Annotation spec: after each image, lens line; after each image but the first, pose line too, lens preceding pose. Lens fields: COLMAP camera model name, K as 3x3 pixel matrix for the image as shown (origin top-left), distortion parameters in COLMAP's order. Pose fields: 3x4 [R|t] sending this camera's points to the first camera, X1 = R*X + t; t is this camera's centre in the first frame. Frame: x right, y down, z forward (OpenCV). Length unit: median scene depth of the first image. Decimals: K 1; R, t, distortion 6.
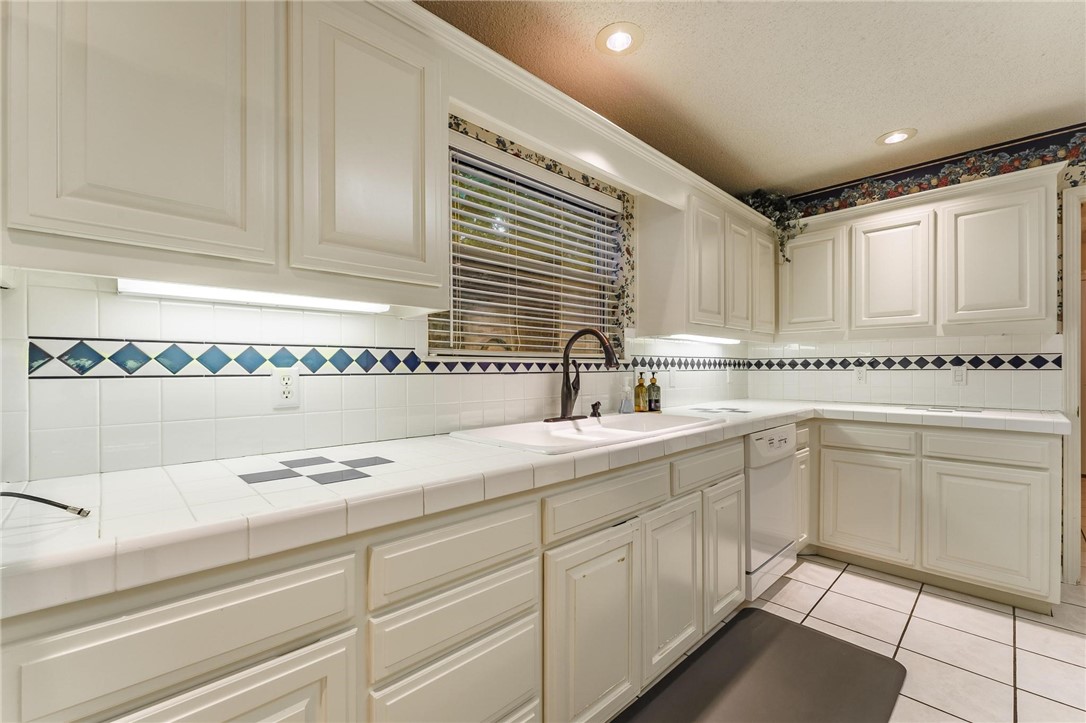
lens RADIAL K [[438.6, 0, 534.4], [0, 438.6, 377.9], [0, 0, 1]] dist [0.003900, 0.000508]
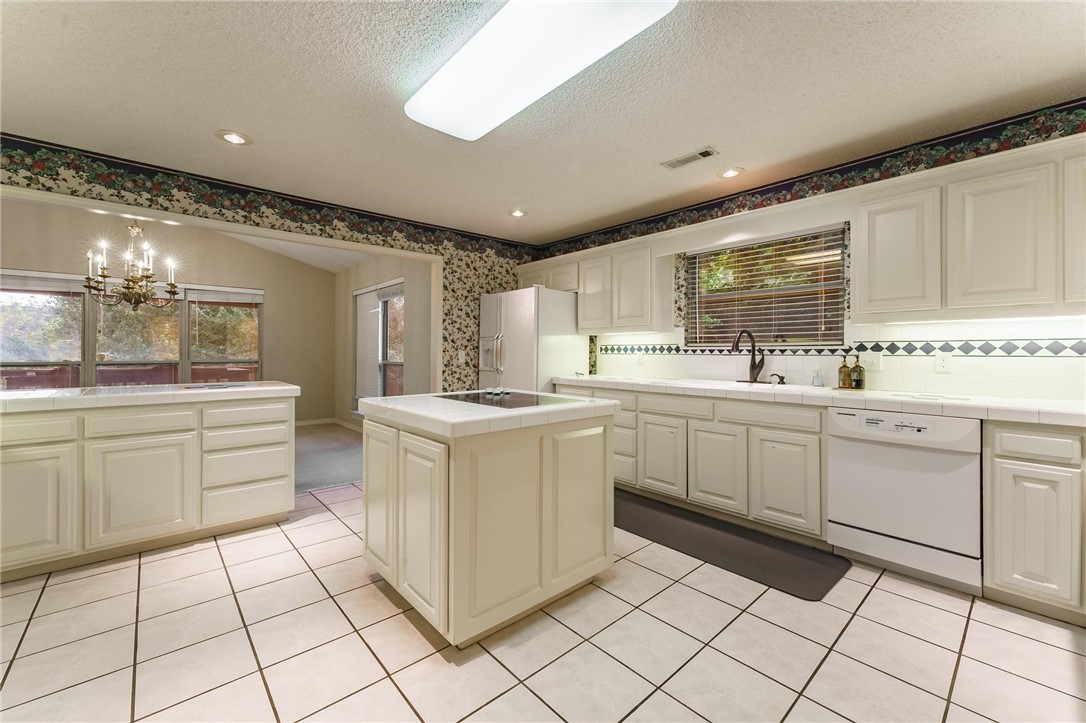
lens RADIAL K [[438.6, 0, 542.1], [0, 438.6, 354.5], [0, 0, 1]] dist [0.003900, 0.000508]
pose [[-0.023892, 0.009622, -0.999668, 1.918582], [-0.023764, 0.999666, 0.010190, -0.012965], [0.999432, 0.024000, -0.023655, 0.237896]]
